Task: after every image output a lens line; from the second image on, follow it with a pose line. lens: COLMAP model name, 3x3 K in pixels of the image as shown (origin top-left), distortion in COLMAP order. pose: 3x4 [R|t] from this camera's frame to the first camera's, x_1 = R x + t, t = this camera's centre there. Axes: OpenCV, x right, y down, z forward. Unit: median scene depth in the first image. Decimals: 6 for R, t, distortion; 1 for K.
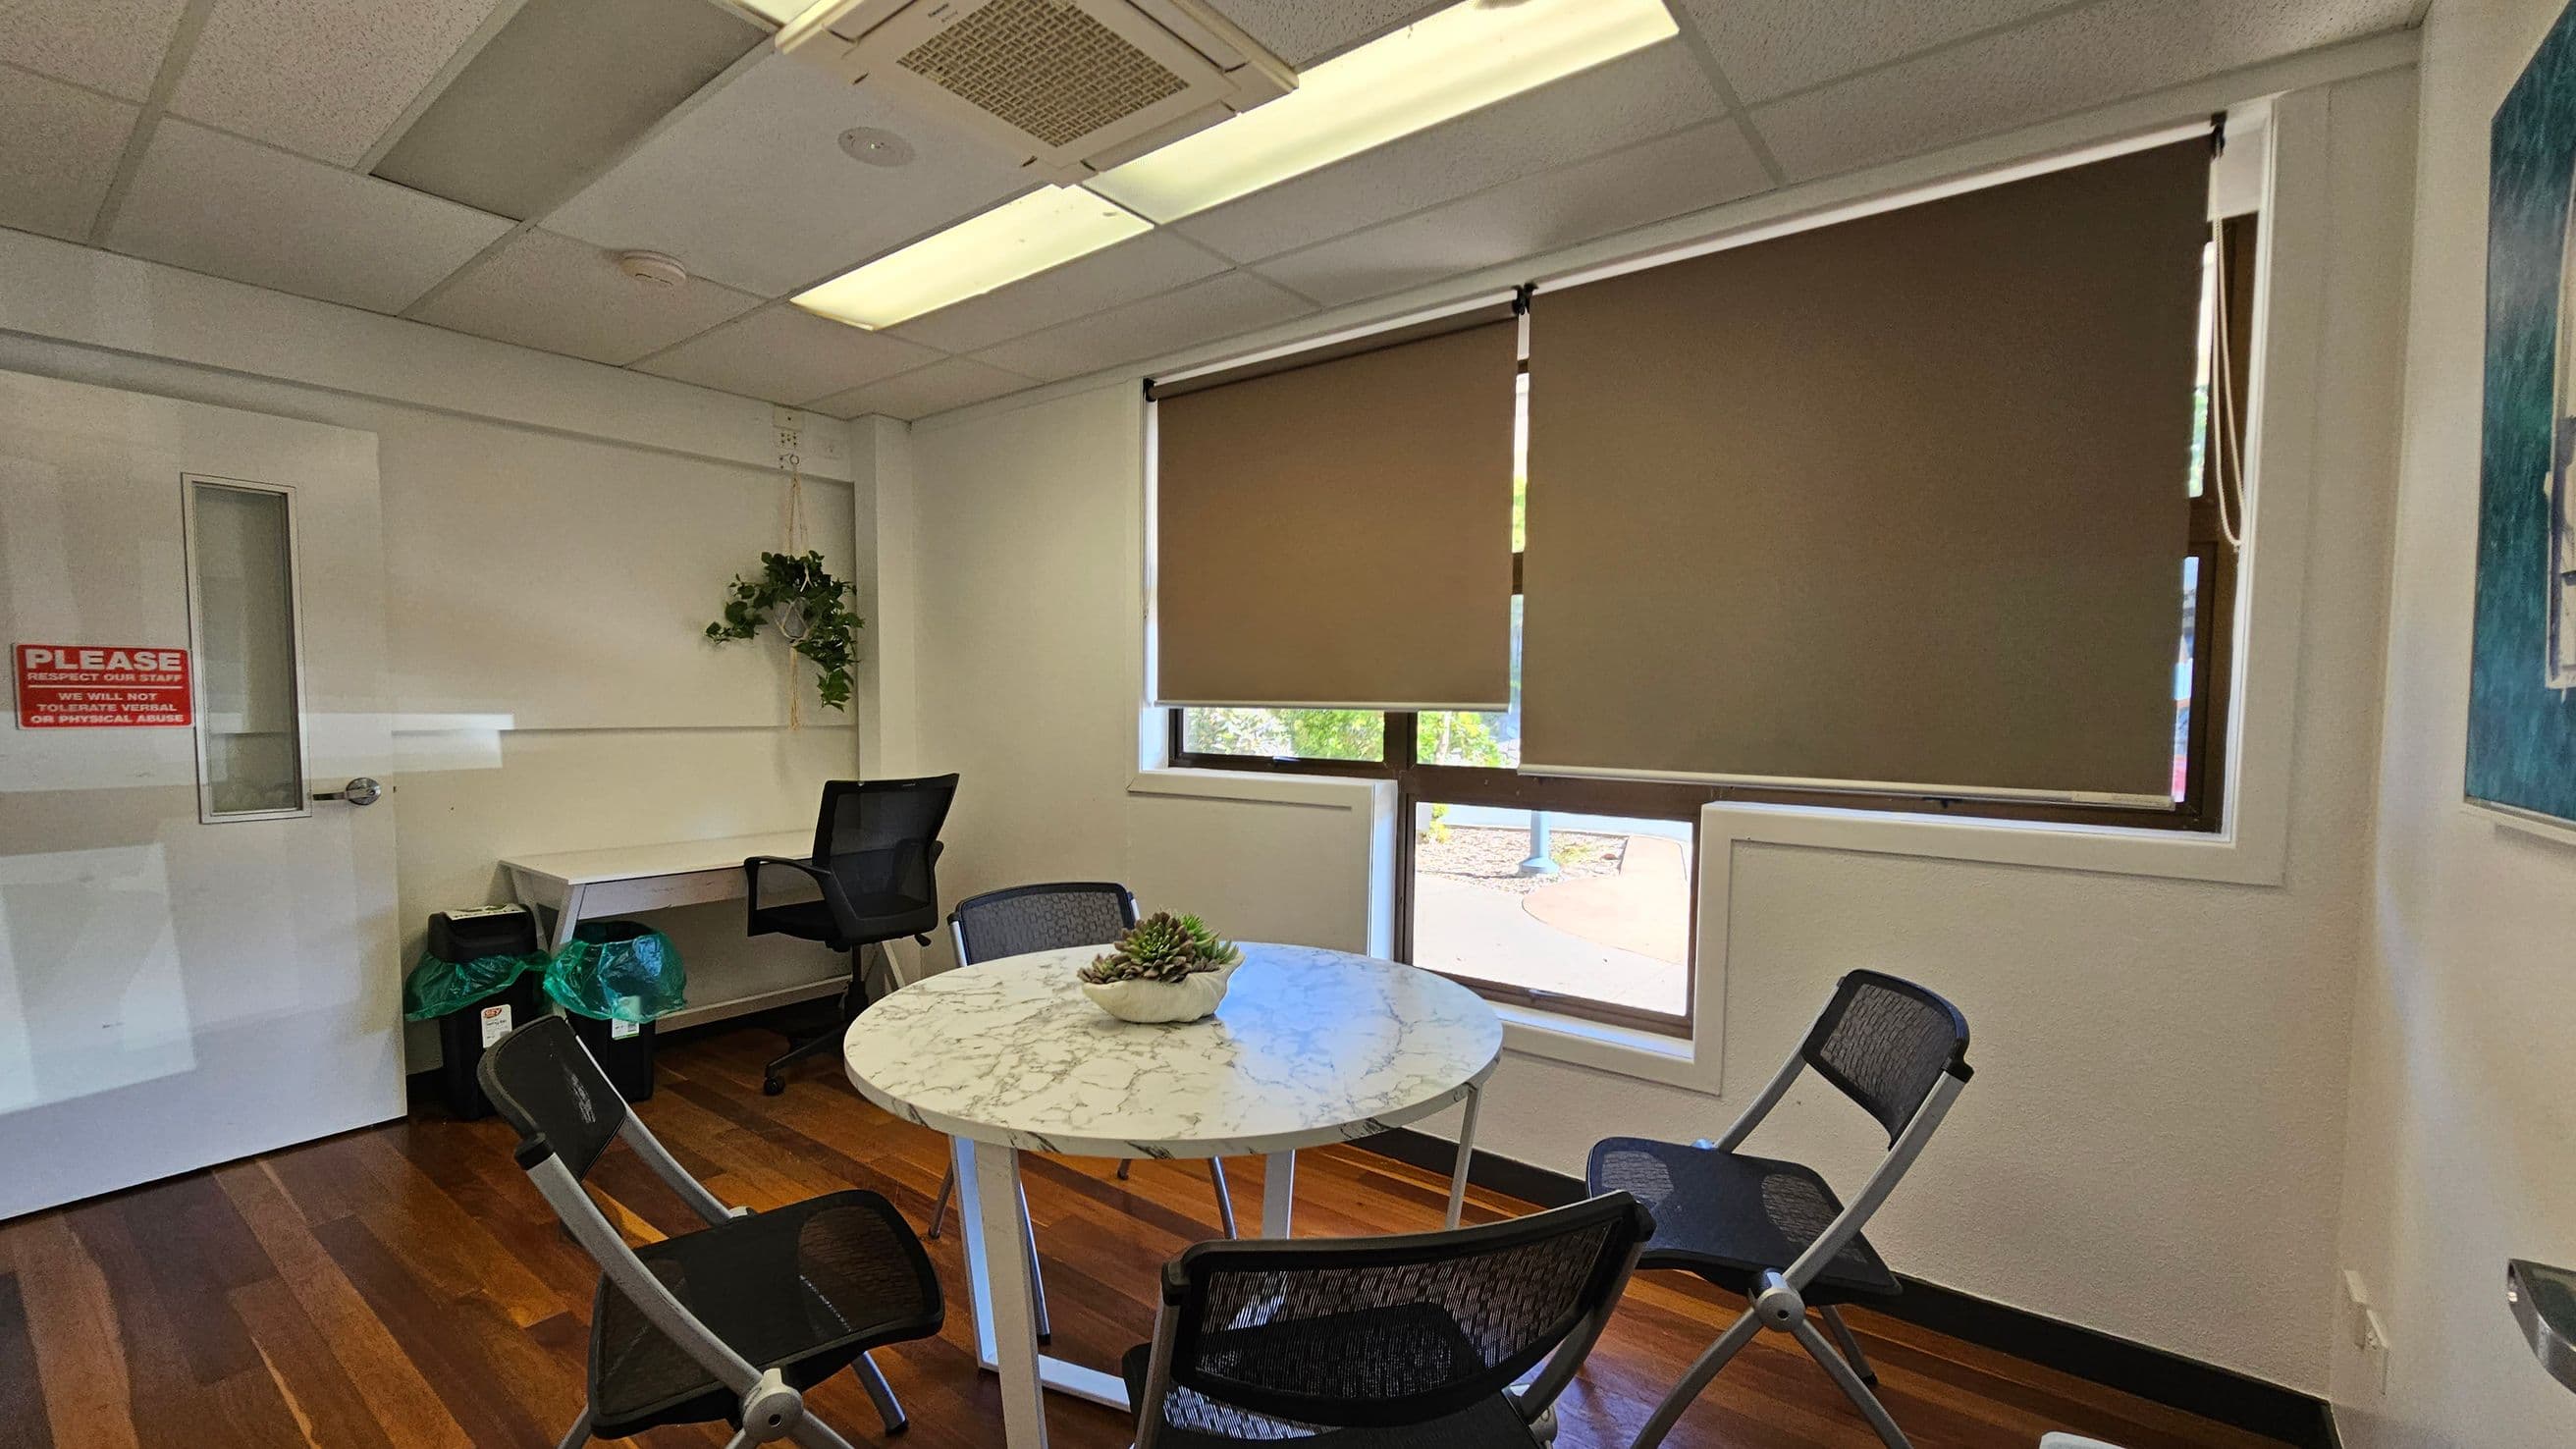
lens RADIAL K [[1053.0, 0, 1285.9], [0, 1053.0, 756.0], [0, 0, 1]] dist [-0.001750, 0.000043]
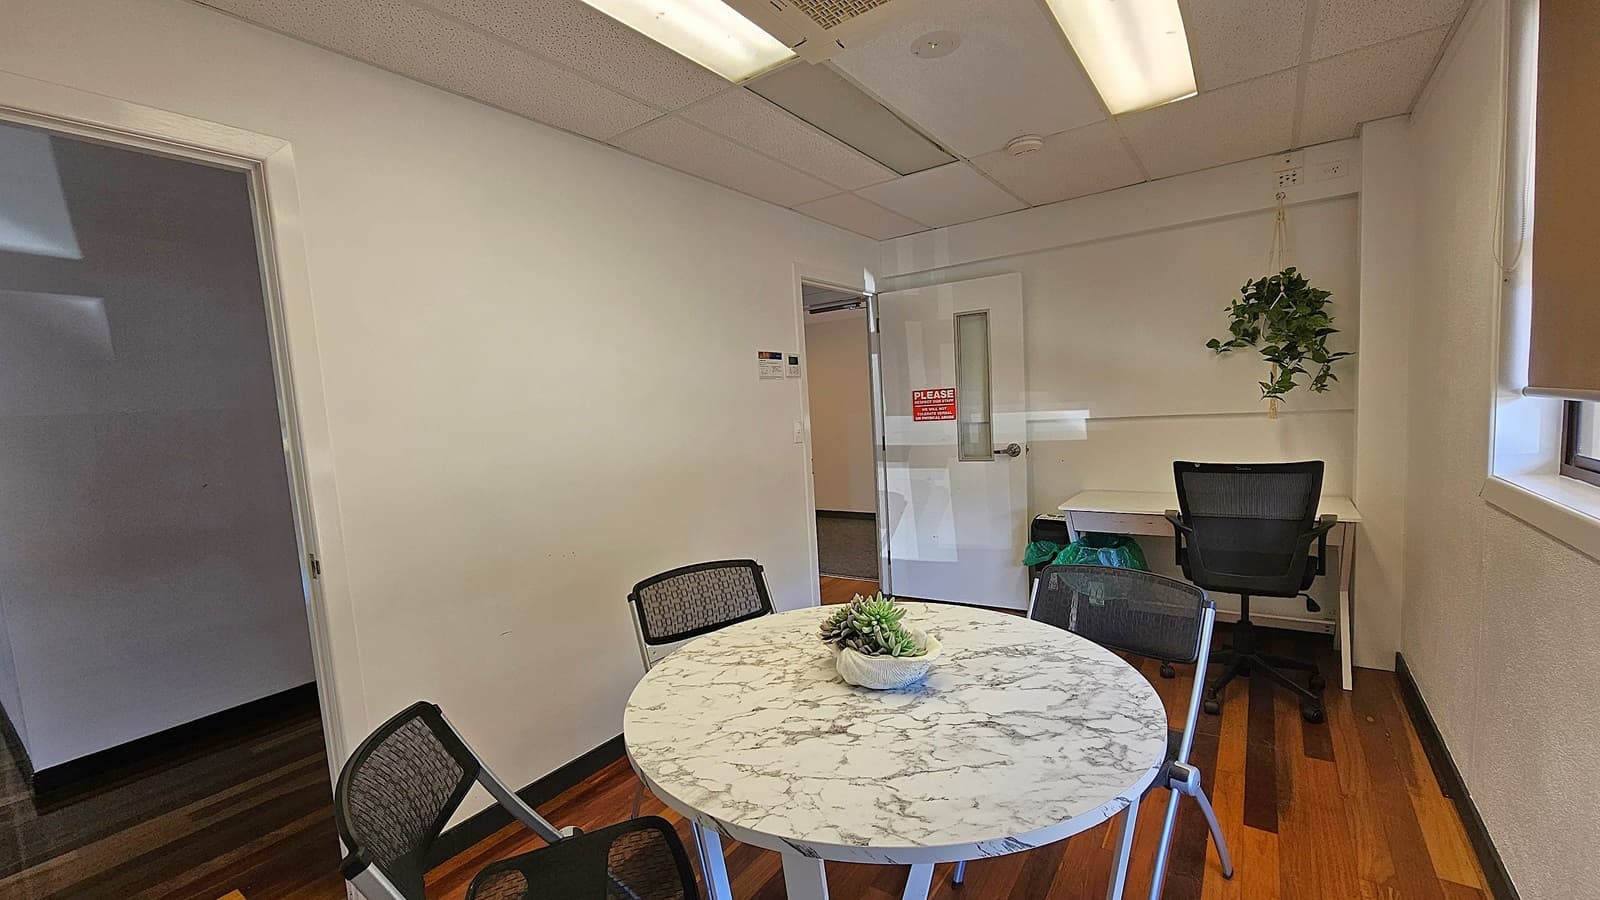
lens RADIAL K [[654.1, 0, 798.7], [0, 654.1, 469.6], [0, 0, 1]] dist [-0.001750, 0.000043]
pose [[0.041985, 0.087786, -0.995254, 0.425427], [0.008176, 0.996069, 0.088203, -0.049764], [0.999085, -0.011840, 0.041102, 0.570072]]
